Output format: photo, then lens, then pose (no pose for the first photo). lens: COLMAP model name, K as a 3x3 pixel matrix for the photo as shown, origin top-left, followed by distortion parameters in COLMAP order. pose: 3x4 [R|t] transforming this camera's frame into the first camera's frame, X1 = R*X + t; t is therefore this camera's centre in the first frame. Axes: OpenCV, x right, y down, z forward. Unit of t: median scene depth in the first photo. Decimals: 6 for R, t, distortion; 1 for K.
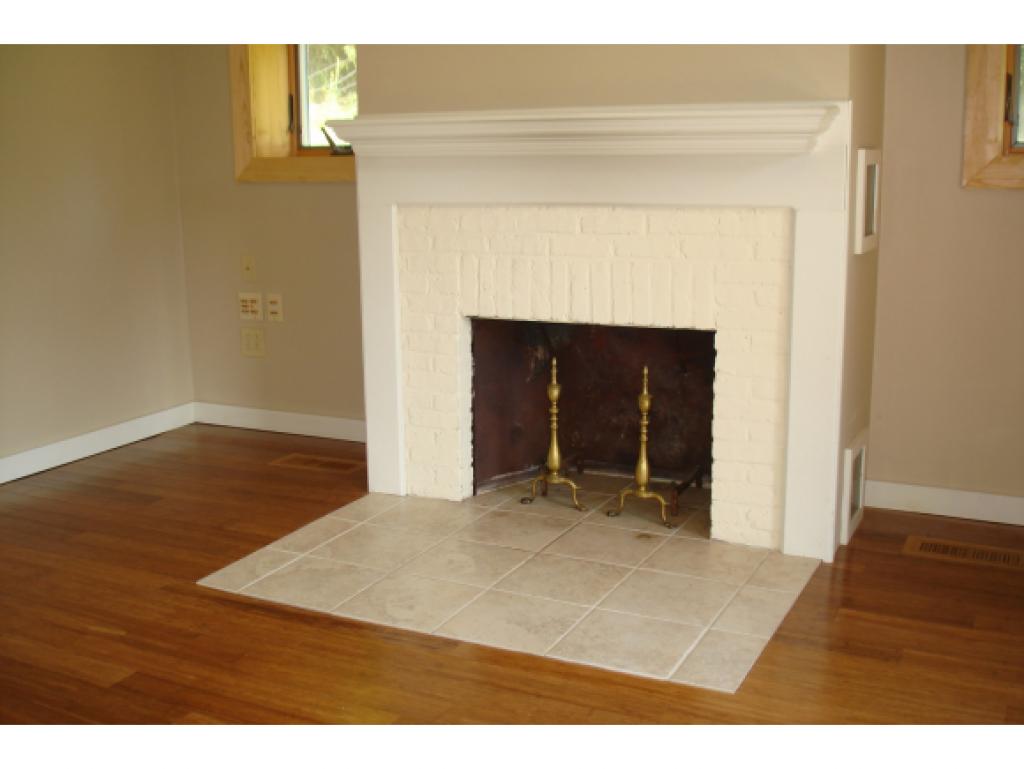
lens RADIAL K [[1138.4, 0, 512.2], [0, 1138.4, 386.3], [0, 0, 1]] dist [-0.066639, 0.000000]
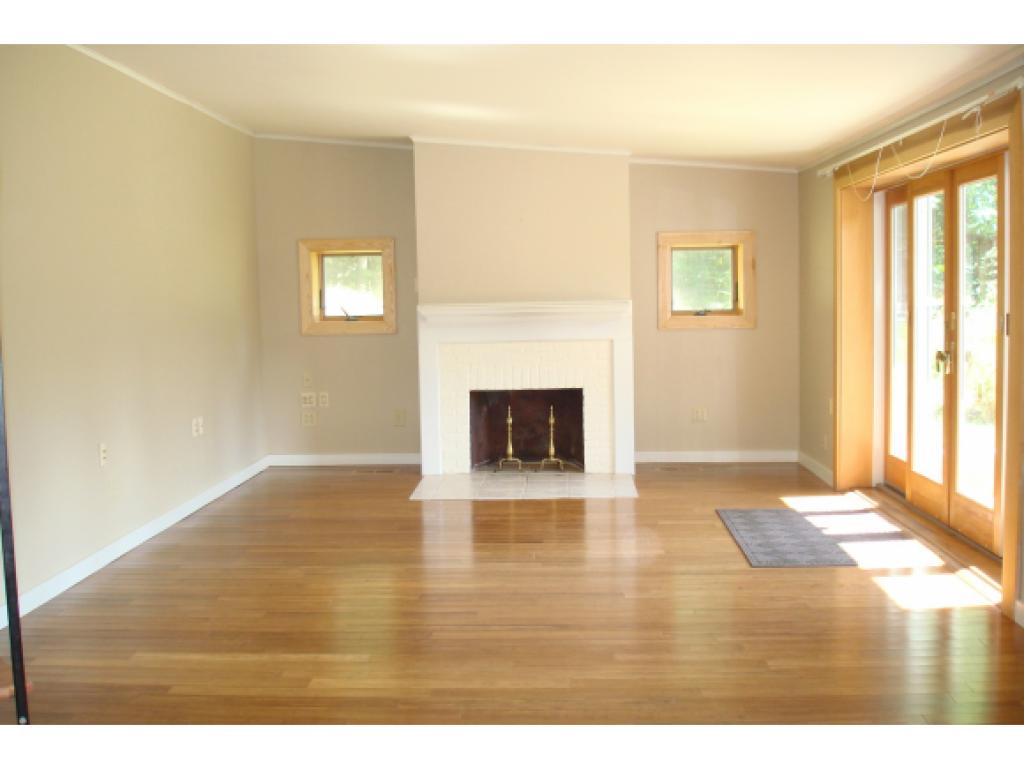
lens RADIAL K [[1138.4, 0, 512.5], [0, 1138.4, 383.2], [0, 0, 1]] dist [-0.066639, 0.000000]
pose [[0.922308, -0.039509, 0.384430, -0.837547], [0.088209, 0.990023, -0.109879, 0.182311], [-0.376254, 0.135252, 0.916592, -1.131631]]
